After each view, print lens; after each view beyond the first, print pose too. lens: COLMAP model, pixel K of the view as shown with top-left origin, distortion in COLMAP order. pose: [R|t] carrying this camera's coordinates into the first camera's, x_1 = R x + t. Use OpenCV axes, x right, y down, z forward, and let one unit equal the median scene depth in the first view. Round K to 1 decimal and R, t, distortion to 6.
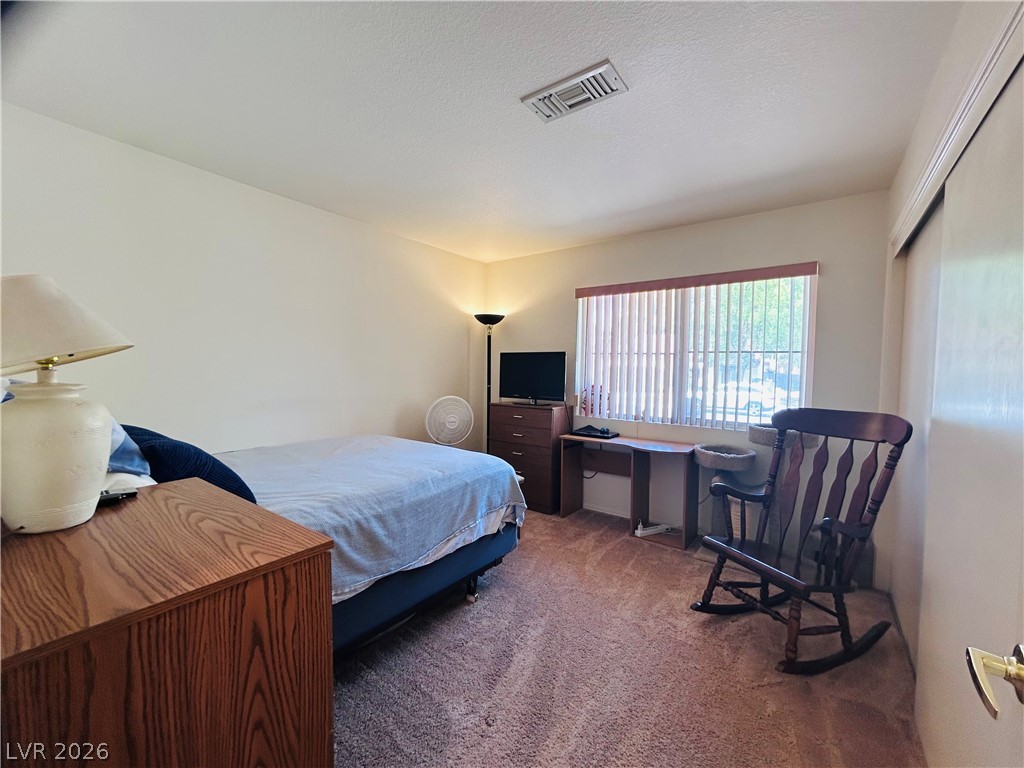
lens RADIAL K [[411.9, 0, 511.3], [0, 411.9, 386.9], [0, 0, 1]] dist [-0.004923, -0.000224]
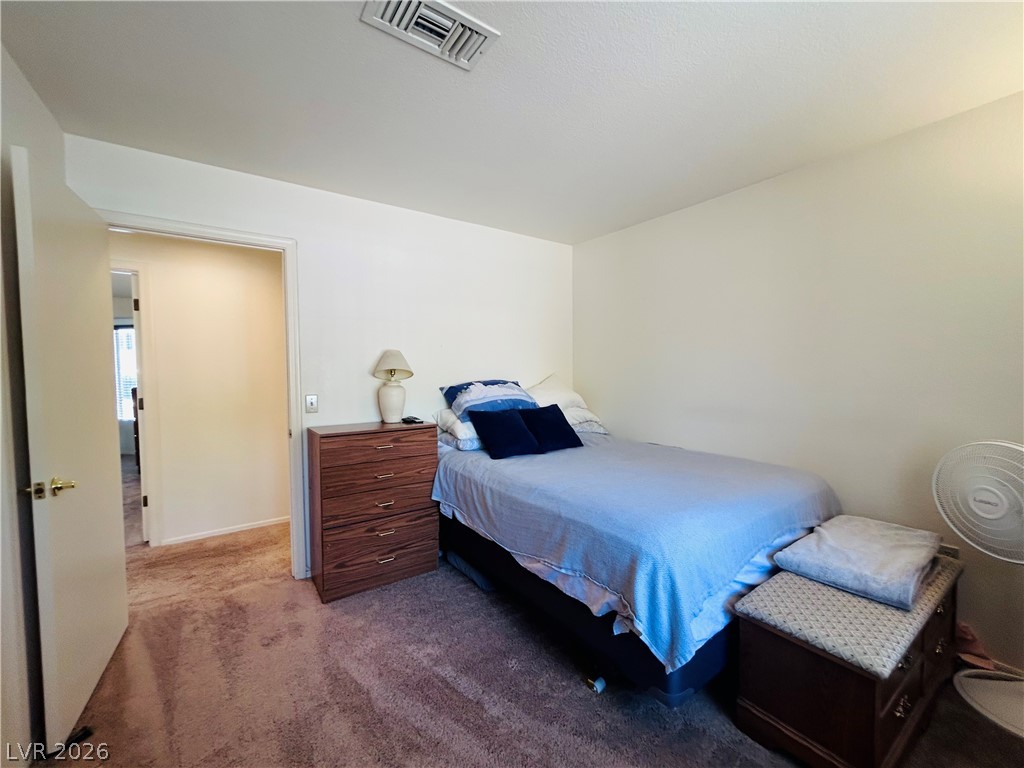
lens RADIAL K [[411.9, 0, 510.9], [0, 411.9, 386.4], [0, 0, 1]] dist [-0.004923, -0.000224]
pose [[-0.303170, 0.030466, -0.952449, 0.656825], [-0.041608, 0.998112, 0.045171, -0.053249], [0.952028, 0.053324, -0.301330, 1.069298]]
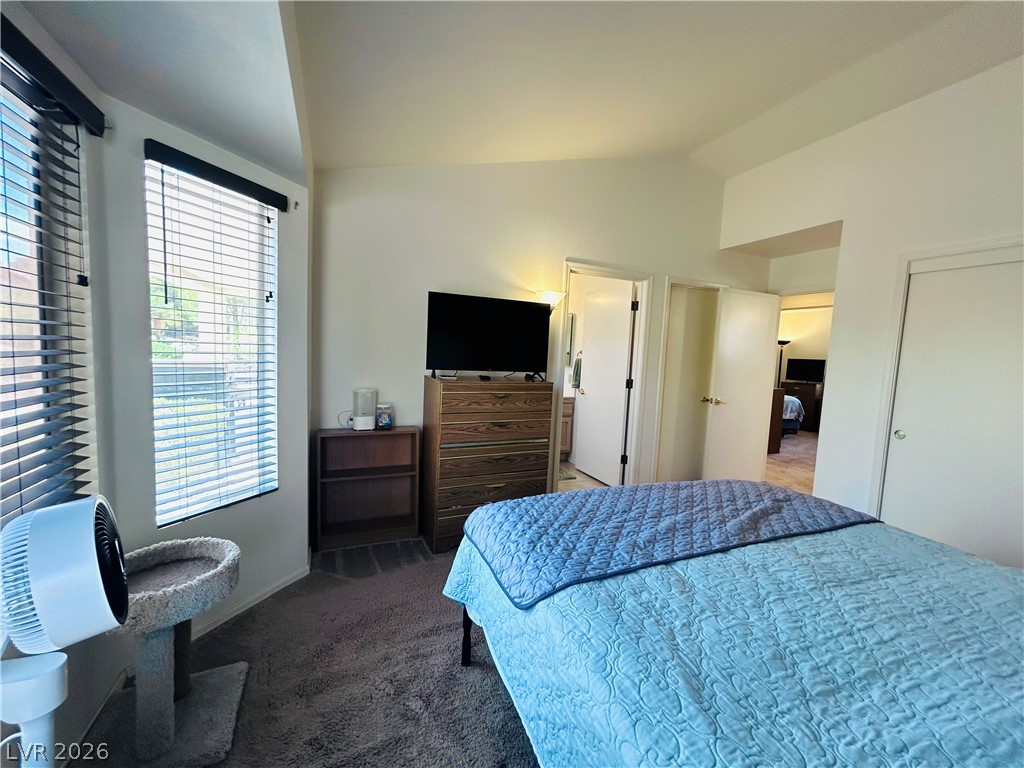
lens RADIAL K [[411.9, 0, 516.5], [0, 411.9, 384.0], [0, 0, 1]] dist [-0.004923, -0.000224]
pose [[0.872928, 0.080766, -0.481116, -0.397025], [-0.069617, 0.996730, 0.041013, 0.104103], [0.482856, -0.002307, 0.875697, -2.802883]]
